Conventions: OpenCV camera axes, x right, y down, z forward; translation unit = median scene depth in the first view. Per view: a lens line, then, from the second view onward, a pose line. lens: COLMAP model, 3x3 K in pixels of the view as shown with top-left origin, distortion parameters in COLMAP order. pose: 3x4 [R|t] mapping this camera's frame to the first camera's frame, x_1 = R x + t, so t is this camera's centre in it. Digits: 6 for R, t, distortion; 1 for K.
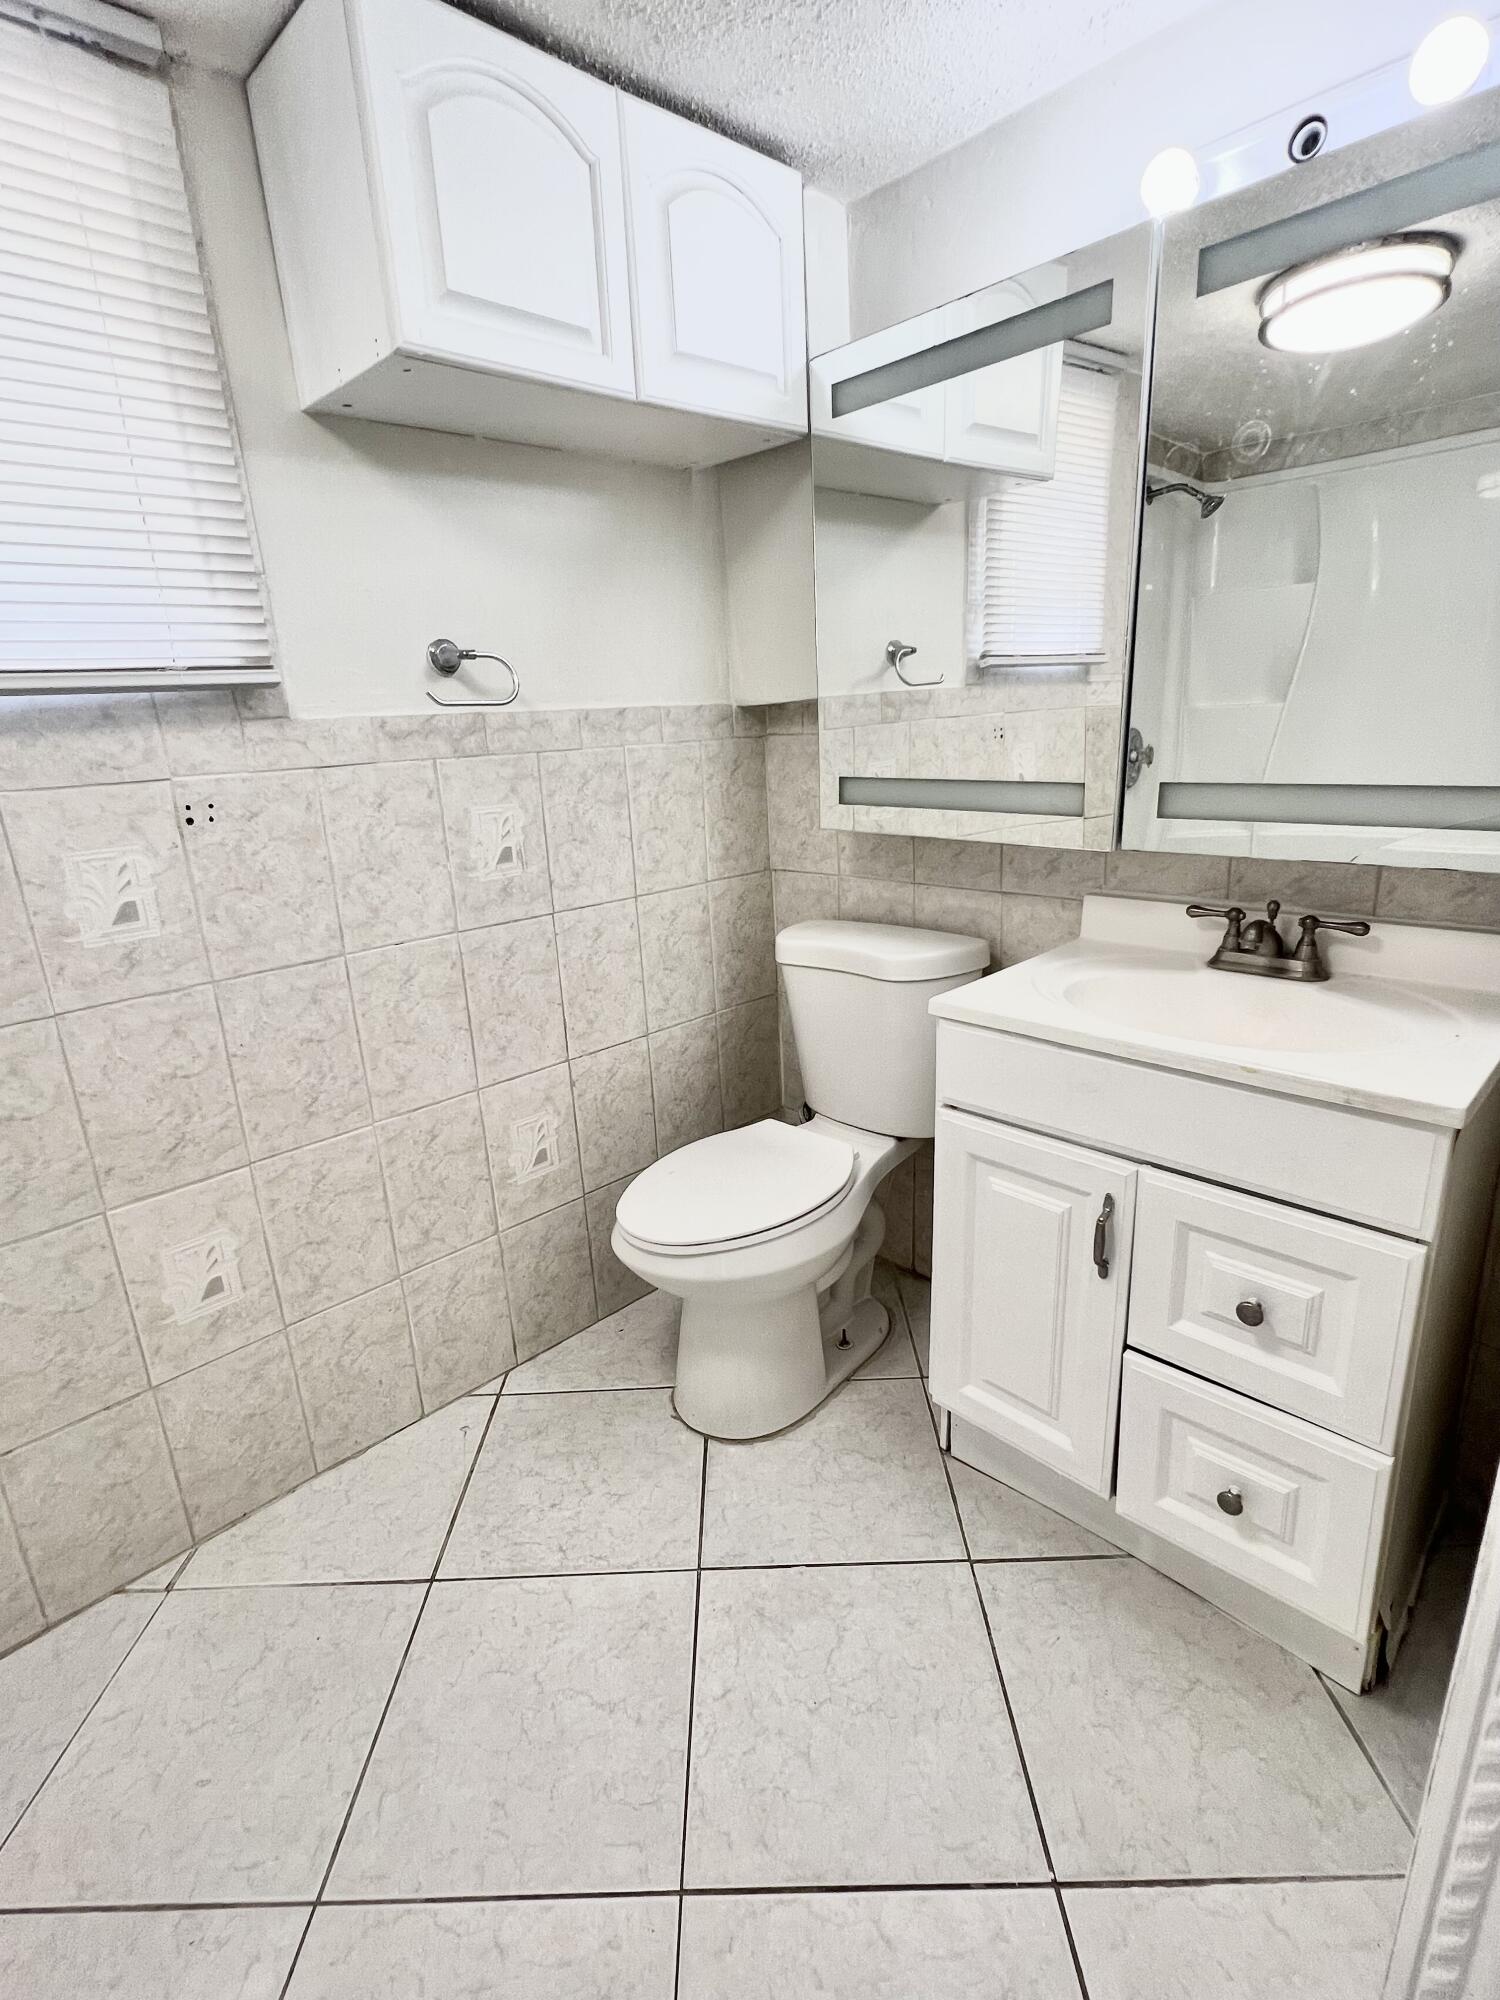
lens RADIAL K [[941.4, 0, 743.7], [0, 941.4, 993.6], [0, 0, 1]] dist [-0.000064, 0.000699]
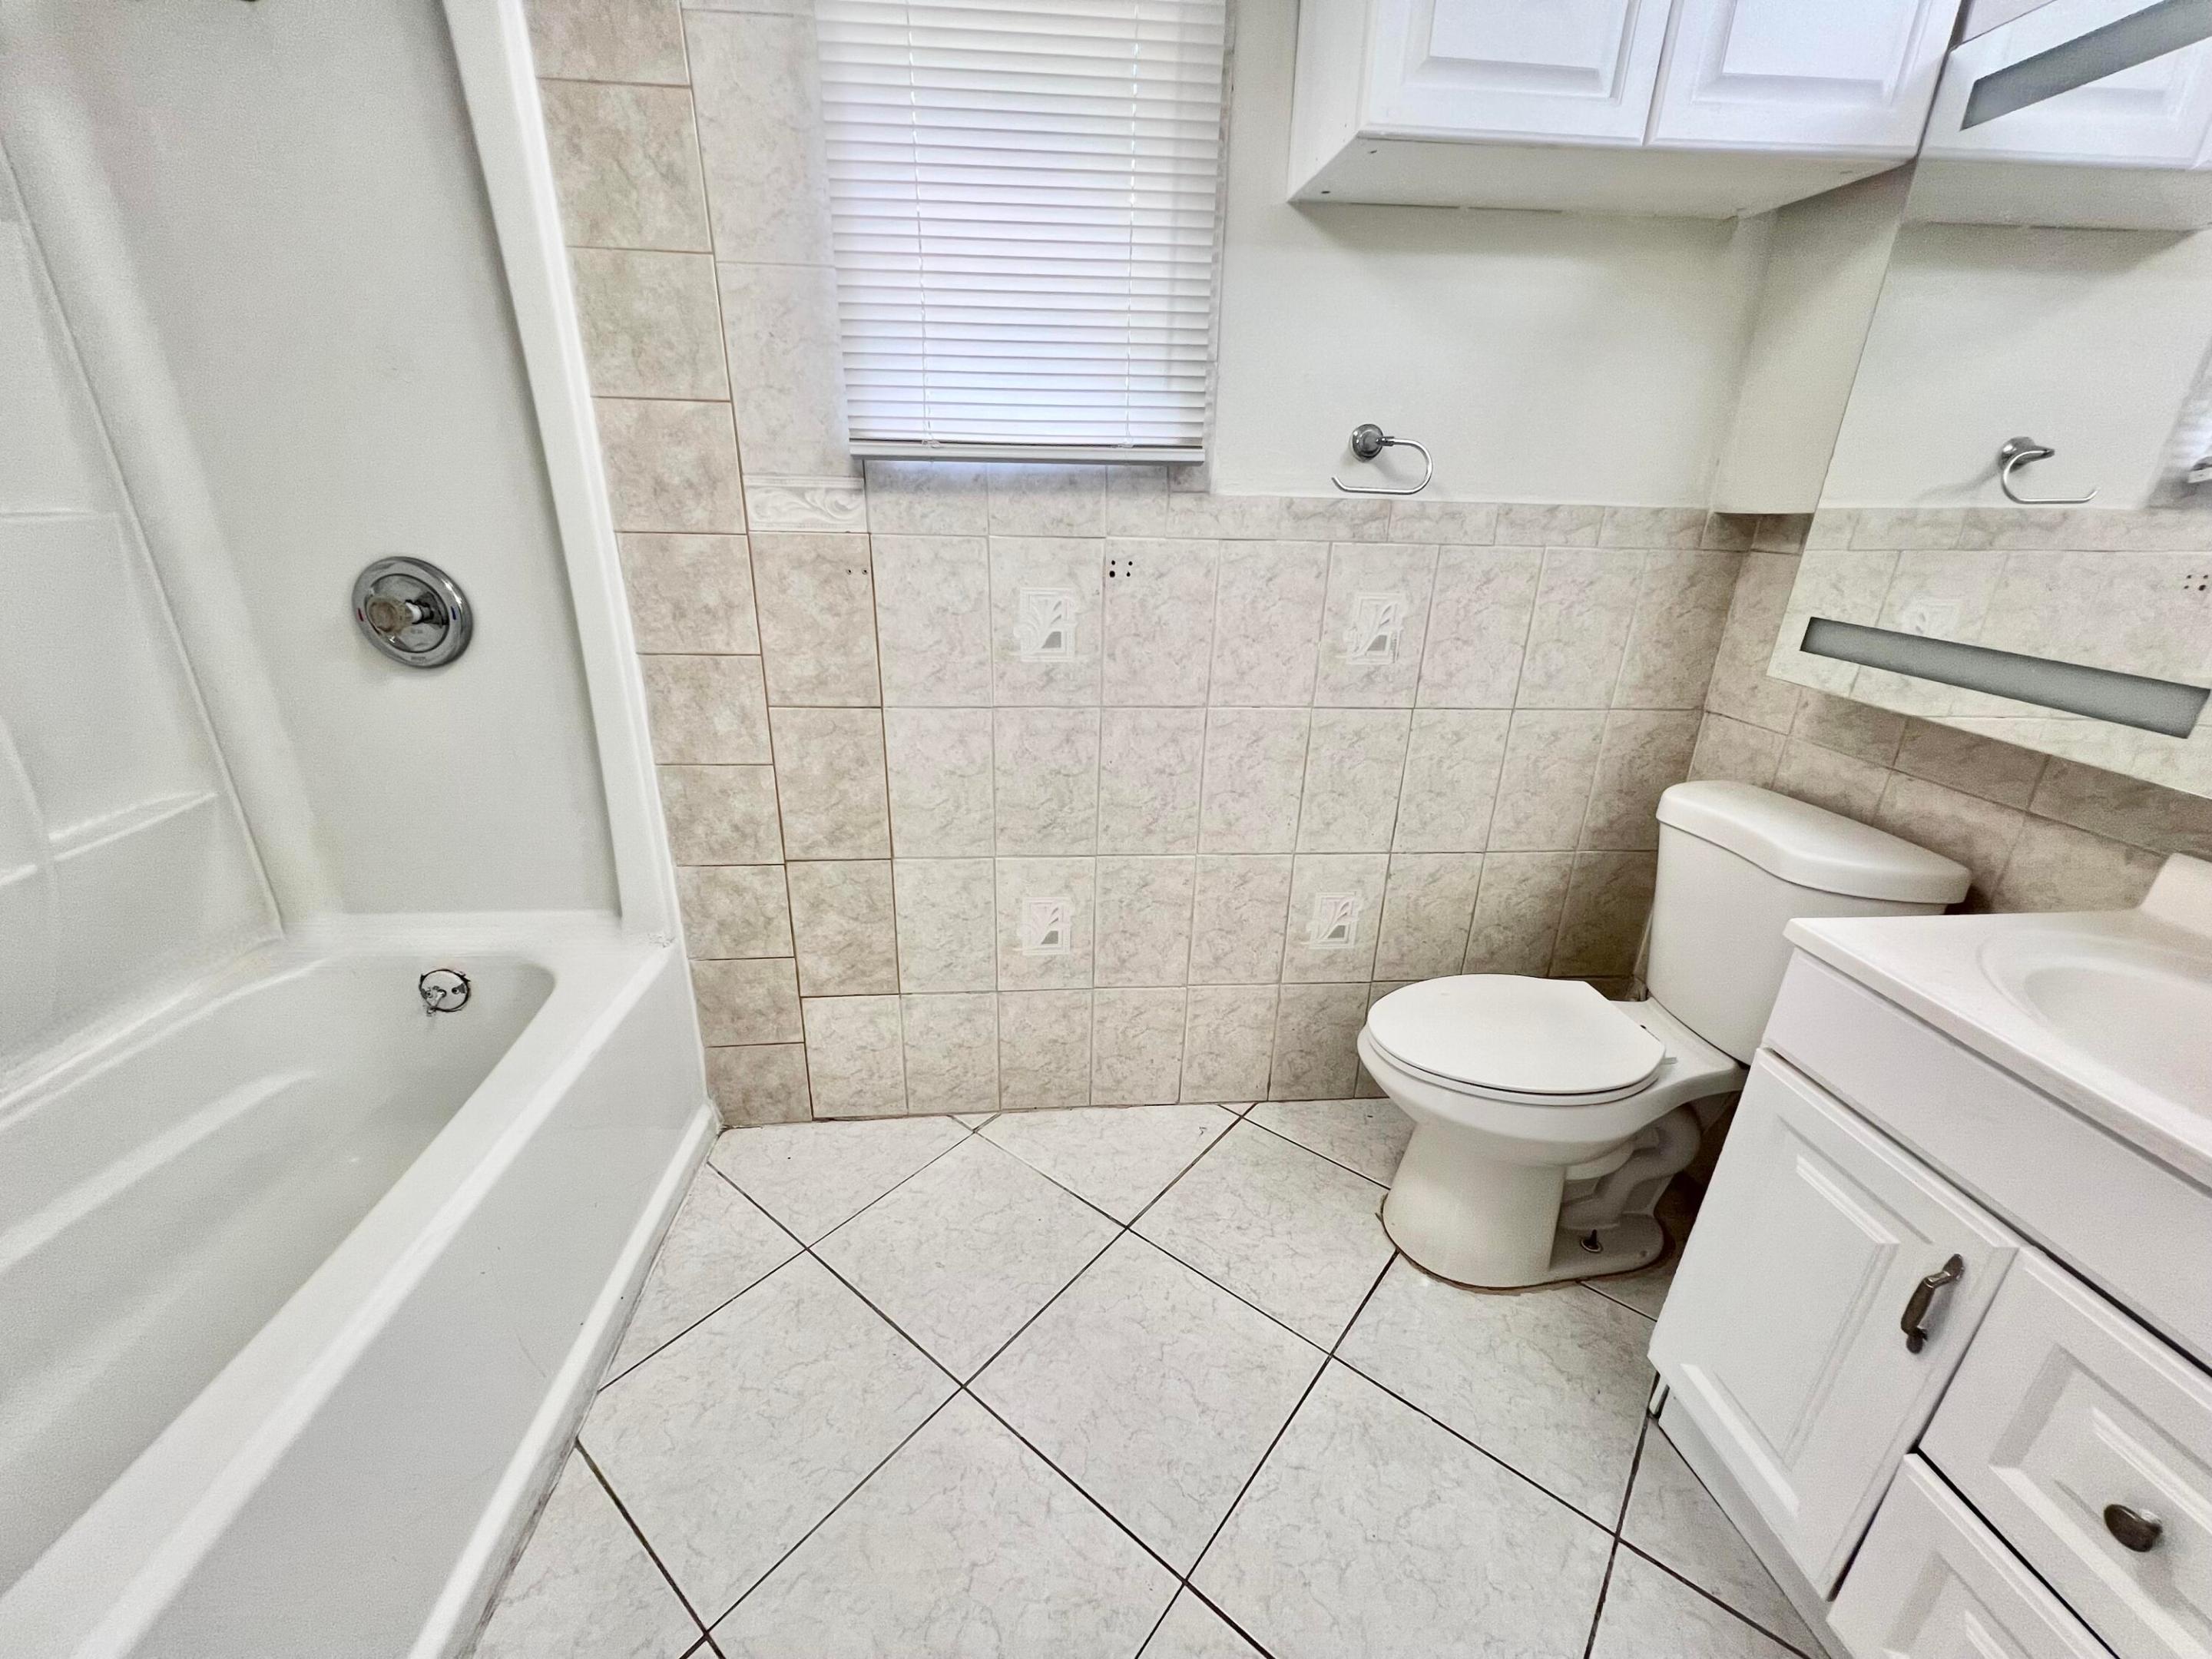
lens RADIAL K [[885.4, 0, 1102.8], [0, 885.4, 838.9], [0, 0, 1]] dist [-0.002666, 0.001239]
pose [[0.779515, 0.293448, -0.553394, 0.117141], [-0.237899, 0.955972, 0.171816, -0.041168], [0.579448, -0.002281, 0.815006, 0.046889]]
